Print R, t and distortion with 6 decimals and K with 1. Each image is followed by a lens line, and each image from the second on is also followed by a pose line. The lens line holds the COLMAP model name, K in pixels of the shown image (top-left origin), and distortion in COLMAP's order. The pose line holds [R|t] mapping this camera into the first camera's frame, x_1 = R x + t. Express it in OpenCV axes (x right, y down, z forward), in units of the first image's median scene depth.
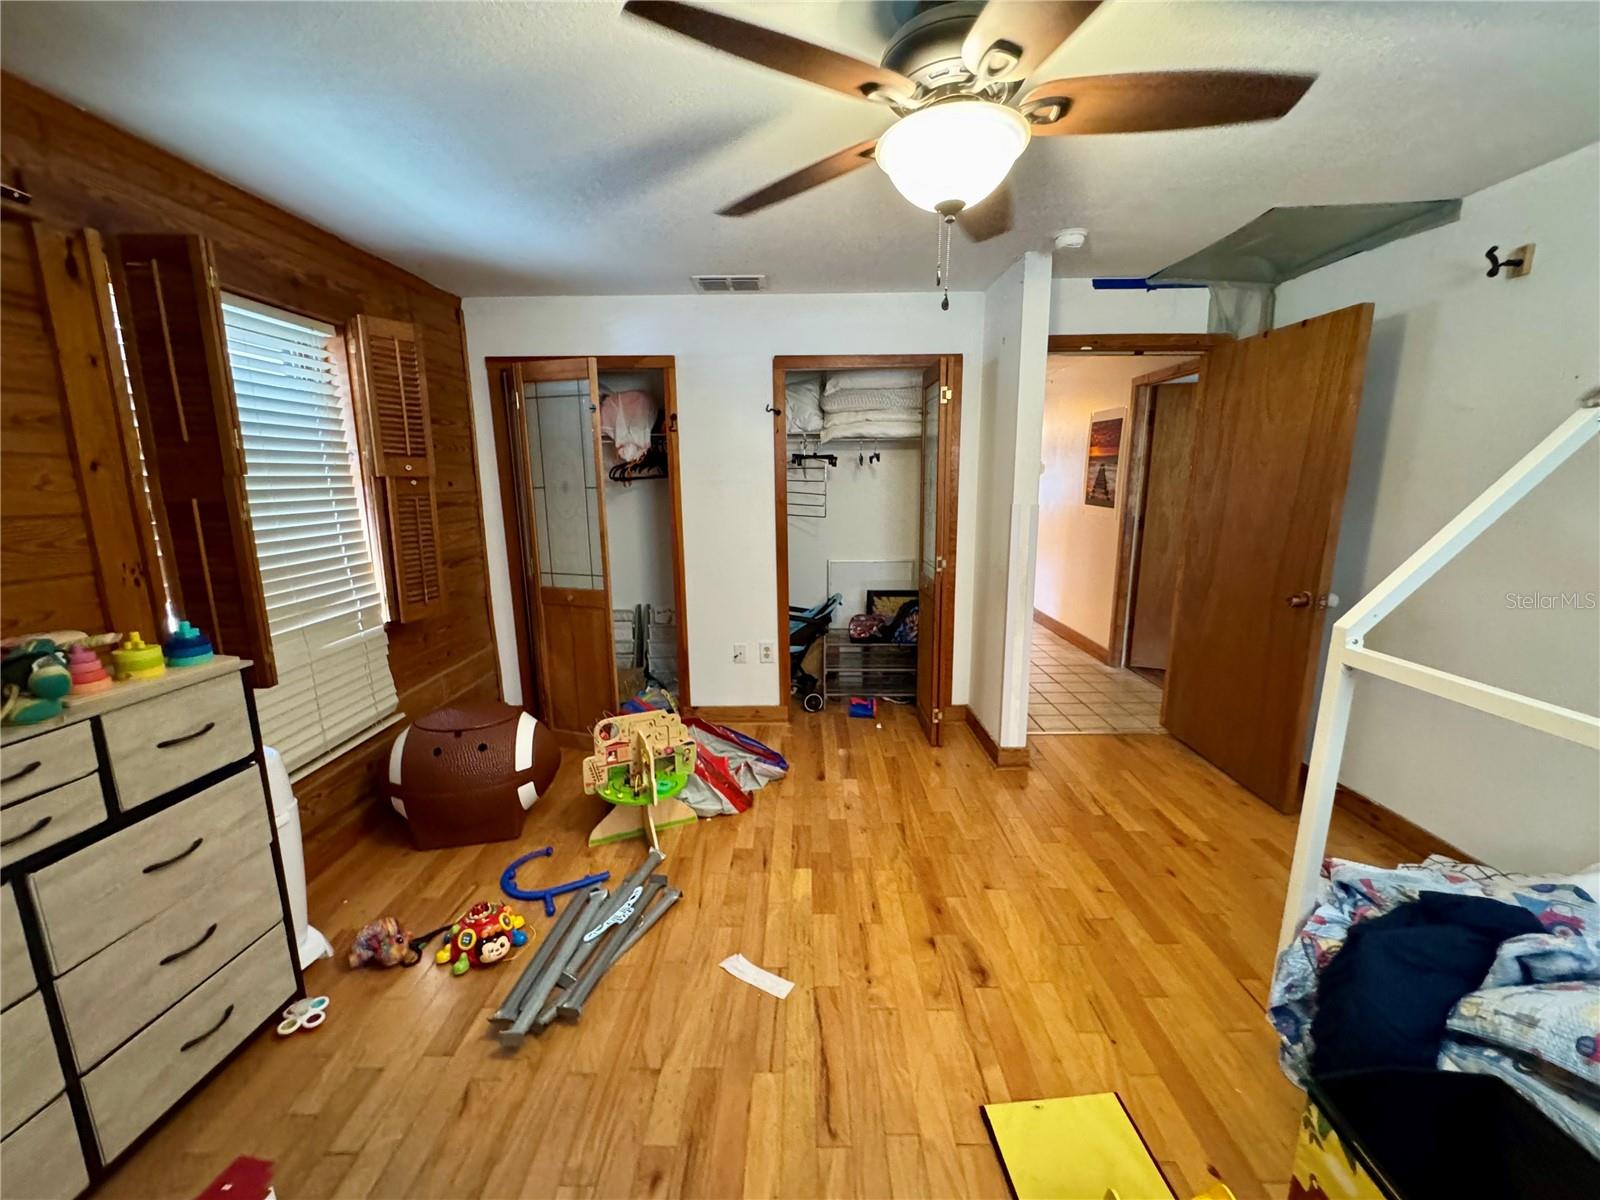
lens RADIAL K [[640.9, 0, 800.0], [0, 640.9, 600.0], [0, 0, 1]] dist [-0.002679, -0.000007]
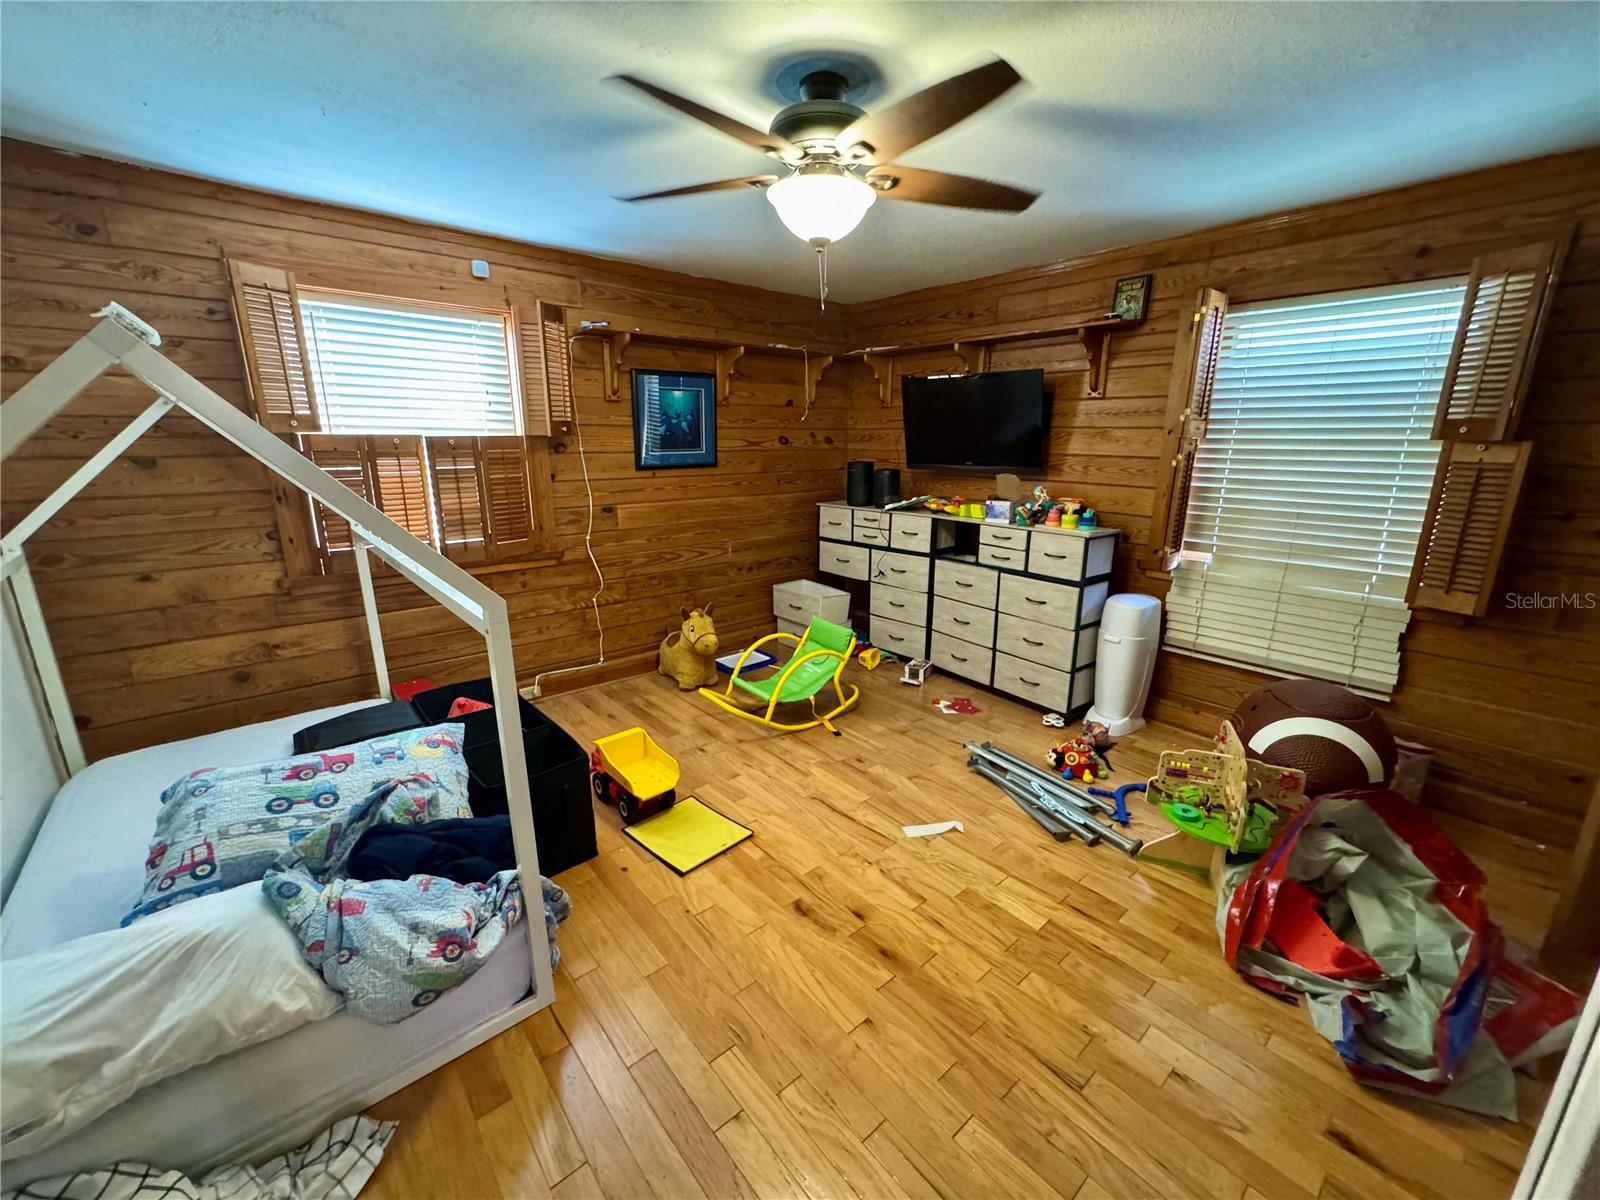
lens RADIAL K [[640.9, 0, 800.0], [0, 640.9, 600.0], [0, 0, 1]] dist [-0.002679, -0.000007]
pose [[-0.758125, 0.166639, -0.630458, 1.029511], [-0.120621, 0.914282, 0.386703, -0.362877], [0.640856, 0.369216, -0.673040, 1.788659]]
